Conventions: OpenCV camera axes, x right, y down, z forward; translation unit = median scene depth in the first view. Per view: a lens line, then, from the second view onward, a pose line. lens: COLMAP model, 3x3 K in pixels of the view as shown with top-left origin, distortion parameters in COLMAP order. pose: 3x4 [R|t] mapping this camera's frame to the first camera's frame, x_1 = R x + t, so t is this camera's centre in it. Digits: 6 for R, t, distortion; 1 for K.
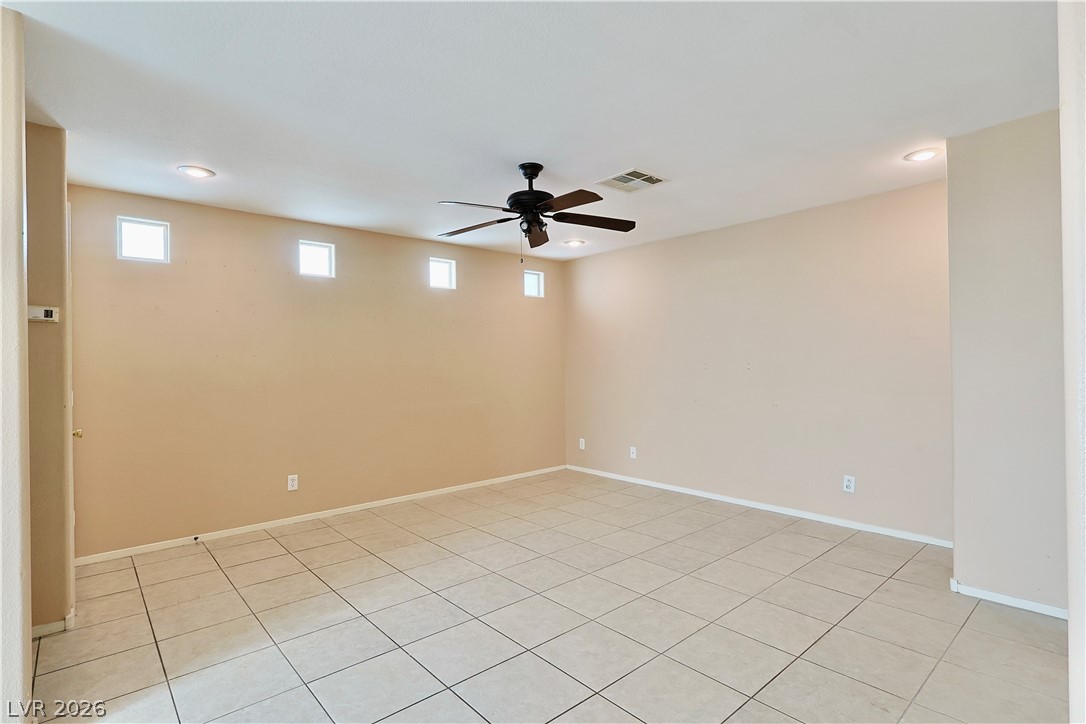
lens RADIAL K [[529.1, 0, 540.7], [0, 529.1, 364.2], [0, 0, 1]] dist [-0.004223, -0.000204]
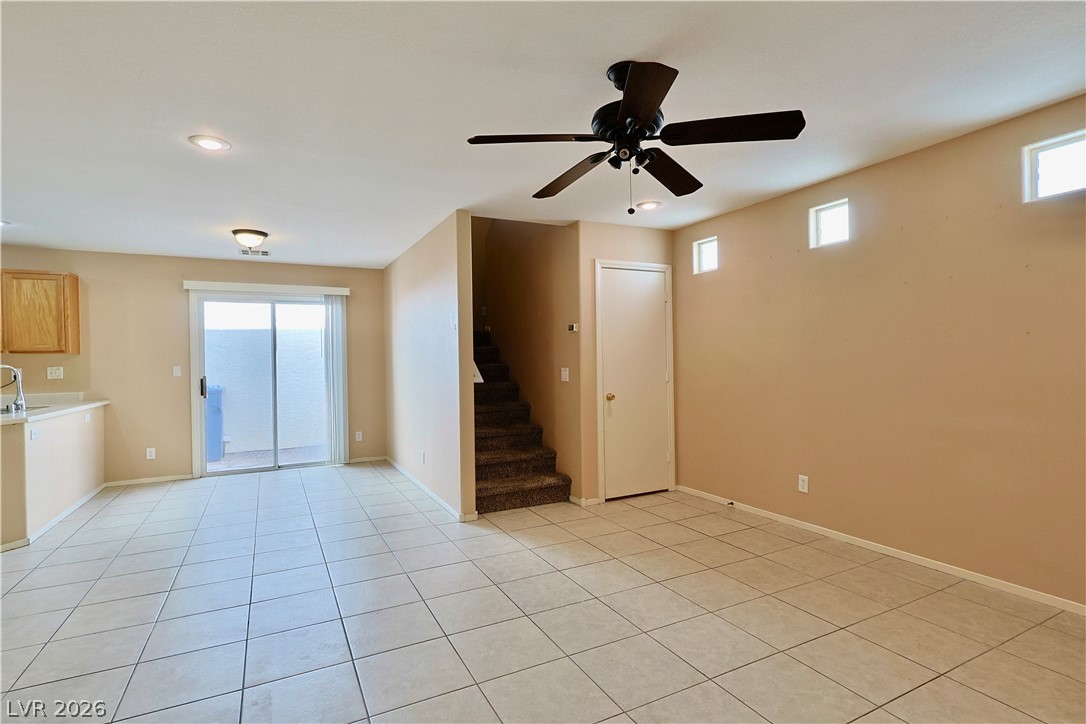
lens RADIAL K [[529.1, 0, 540.0], [0, 529.1, 359.0], [0, 0, 1]] dist [-0.004223, -0.000204]
pose [[-0.244812, 0.016286, -0.969434, 0.573834], [0.017630, 0.999768, 0.012344, -0.008169], [0.969410, -0.014069, -0.245042, 0.889092]]
